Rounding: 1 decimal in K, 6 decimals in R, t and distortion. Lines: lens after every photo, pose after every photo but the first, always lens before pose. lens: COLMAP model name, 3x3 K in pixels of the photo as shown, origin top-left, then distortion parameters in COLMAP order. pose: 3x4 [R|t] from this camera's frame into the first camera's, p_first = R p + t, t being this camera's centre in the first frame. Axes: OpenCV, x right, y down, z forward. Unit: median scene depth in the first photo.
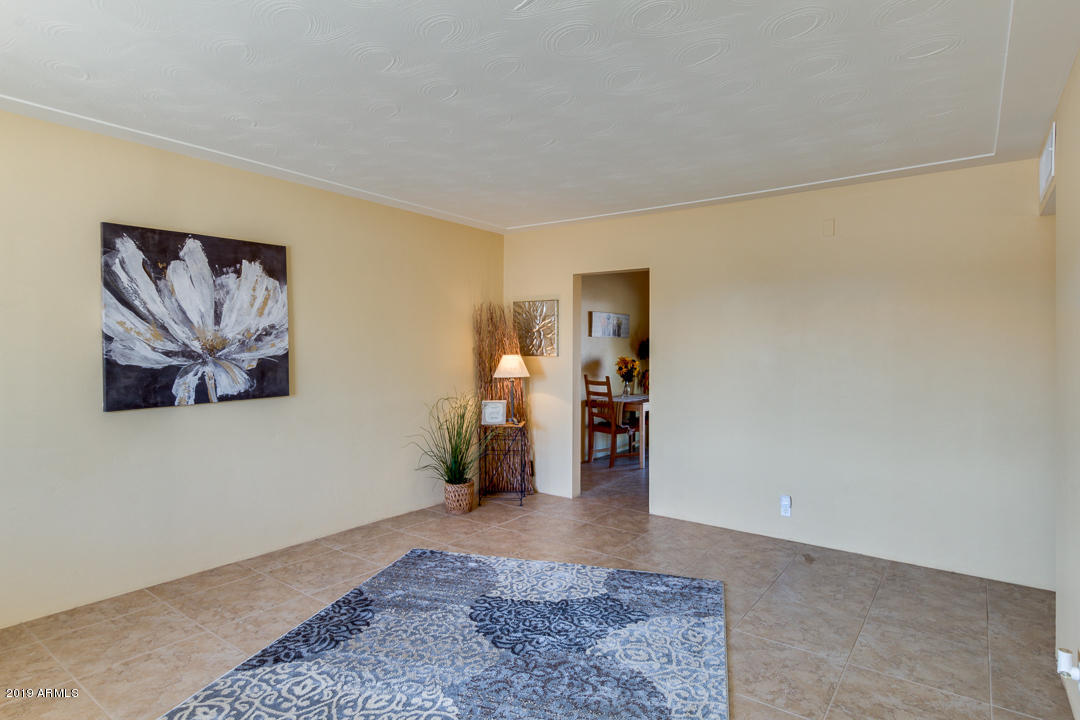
lens RADIAL K [[586.2, 0, 546.0], [0, 586.2, 352.4], [0, 0, 1]] dist [0.010938, -0.006159]
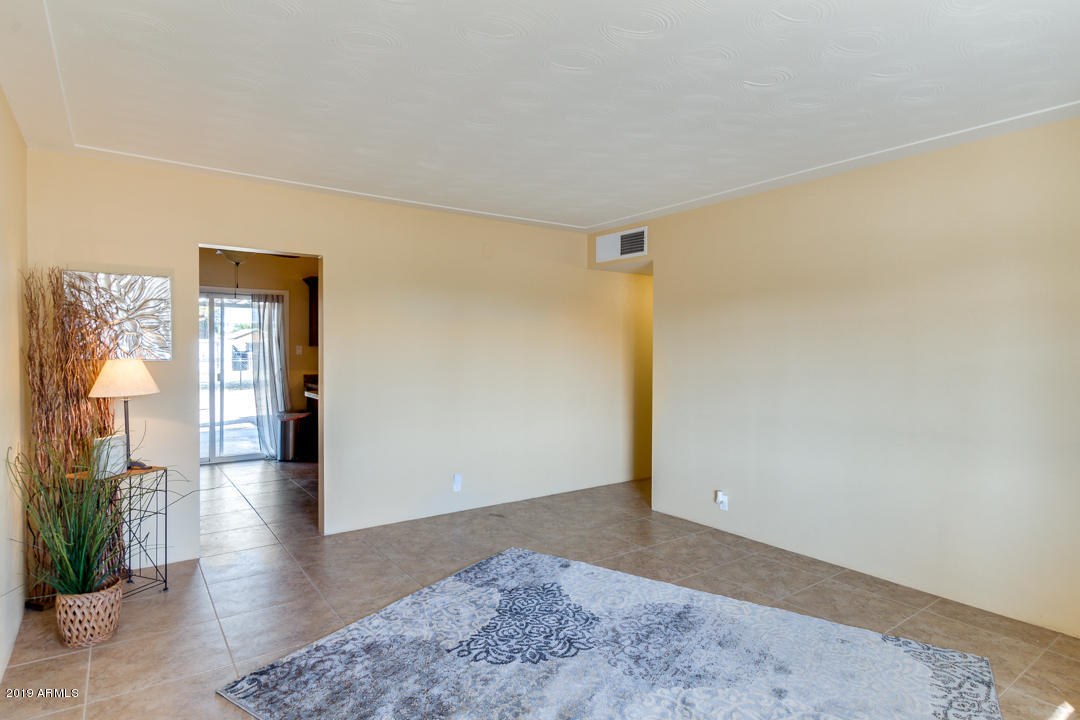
lens RADIAL K [[586.2, 0, 541.3], [0, 586.2, 354.9], [0, 0, 1]] dist [0.010938, -0.006159]
pose [[0.289948, -0.012286, 0.956964, -0.798925], [0.003706, 0.999925, 0.011715, -0.012428], [-0.957035, 0.000150, 0.289972, 0.589152]]
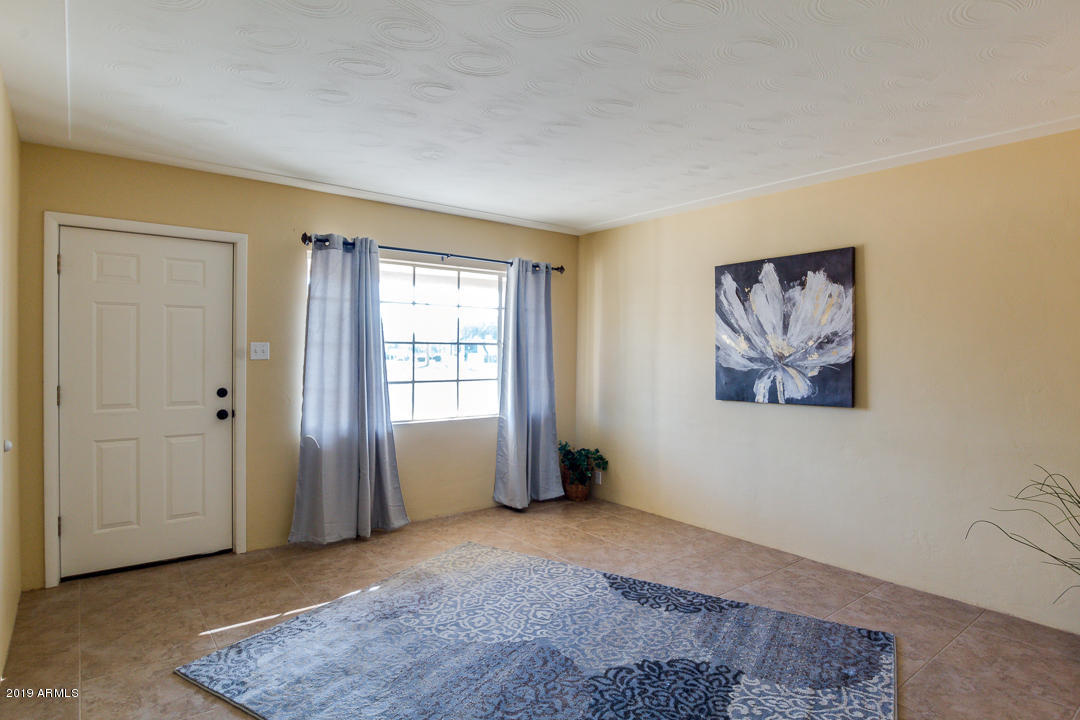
lens RADIAL K [[586.2, 0, 544.9], [0, 586.2, 364.3], [0, 0, 1]] dist [0.010938, -0.006159]
pose [[-0.247238, 0.016586, -0.968813, 0.659396], [-0.017939, 0.999604, 0.021691, -0.006921], [0.968789, 0.022742, -0.246842, 0.864860]]
